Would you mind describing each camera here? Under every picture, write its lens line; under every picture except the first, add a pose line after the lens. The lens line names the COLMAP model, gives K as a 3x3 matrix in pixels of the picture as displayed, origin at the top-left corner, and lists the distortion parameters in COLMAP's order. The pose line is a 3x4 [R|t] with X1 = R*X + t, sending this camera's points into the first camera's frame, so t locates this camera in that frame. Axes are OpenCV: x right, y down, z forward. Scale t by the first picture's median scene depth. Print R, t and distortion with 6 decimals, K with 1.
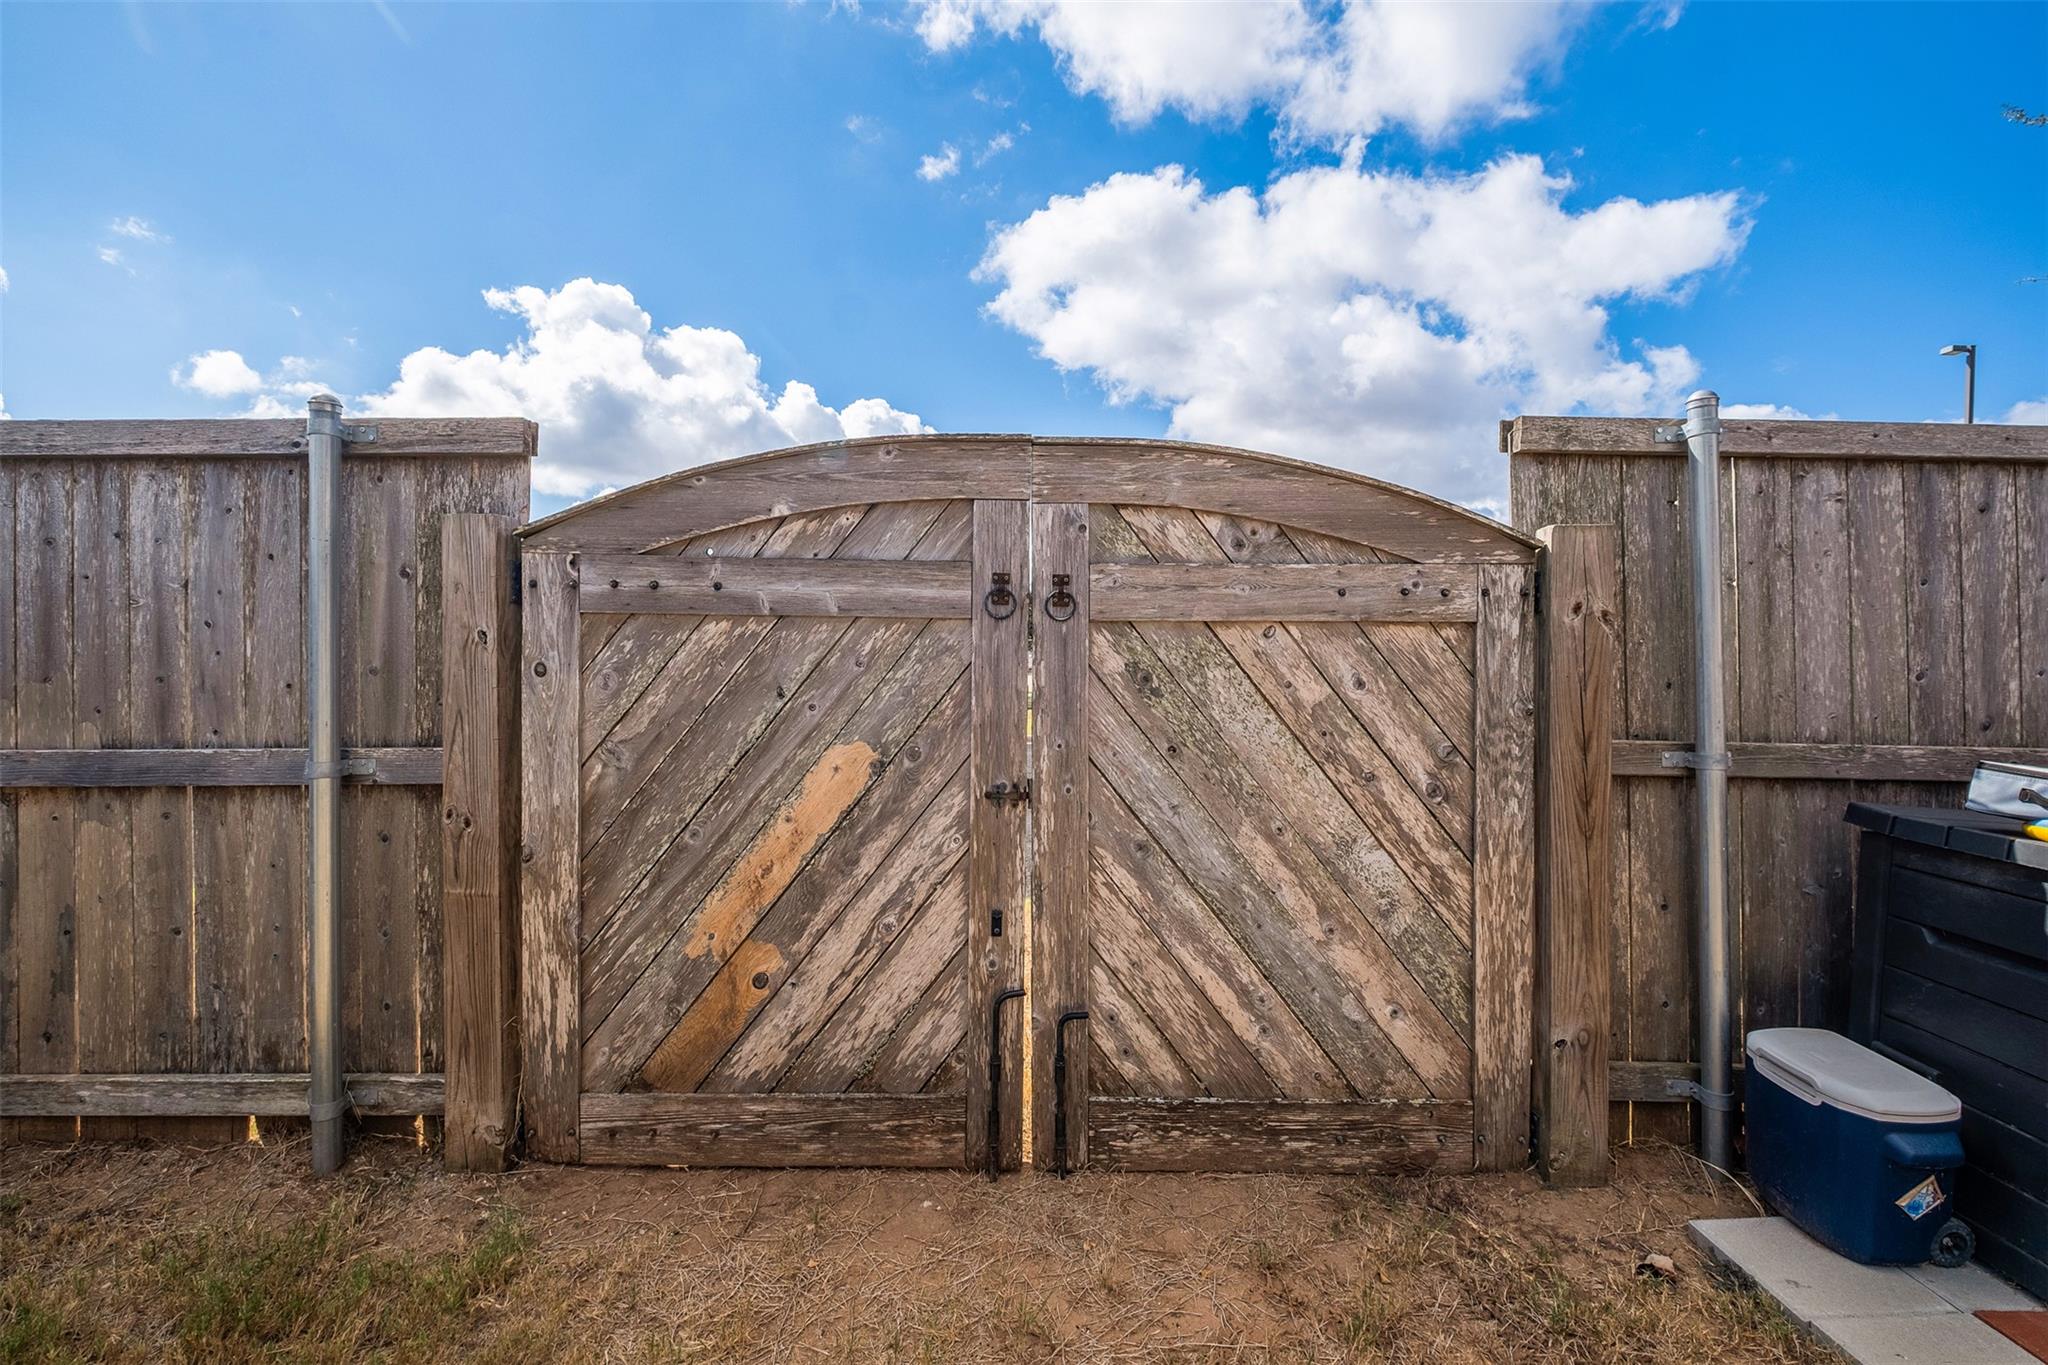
lens RADIAL K [[890.6, 0, 1025.8], [0, 890.6, 673.4], [0, 0, 1]] dist [-0.002539, -0.000760]
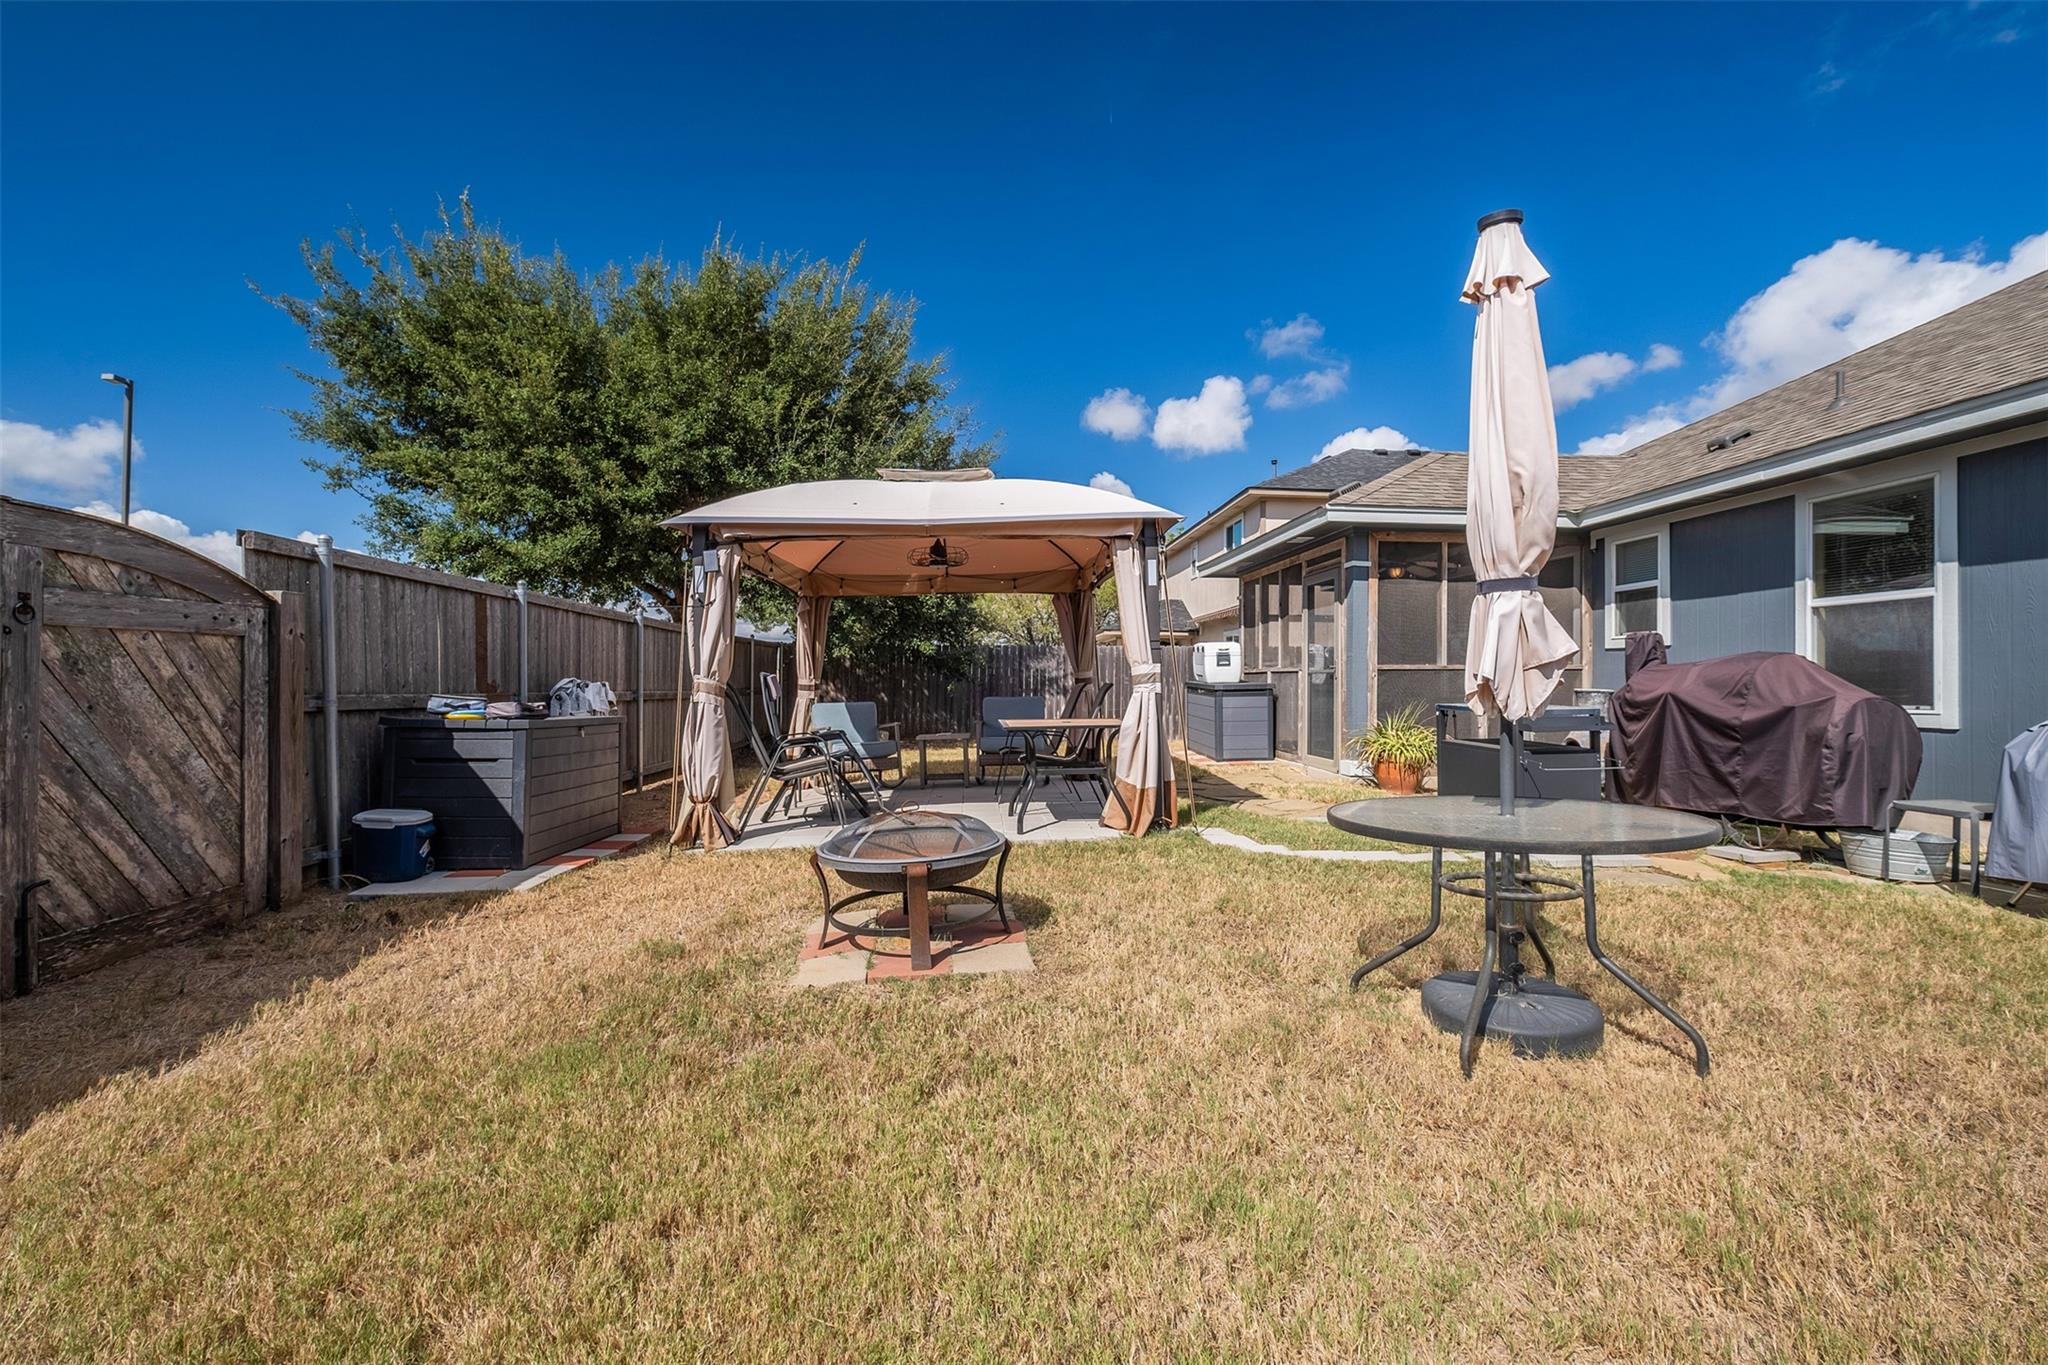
lens RADIAL K [[890.6, 0, 1028.2], [0, 890.6, 678.2], [0, 0, 1]] dist [-0.002539, -0.000760]
pose [[-0.073303, -0.006175, 0.997291, -1.548399], [0.001832, 0.999978, 0.006326, 0.026101], [-0.997308, 0.002291, -0.073290, -0.564408]]
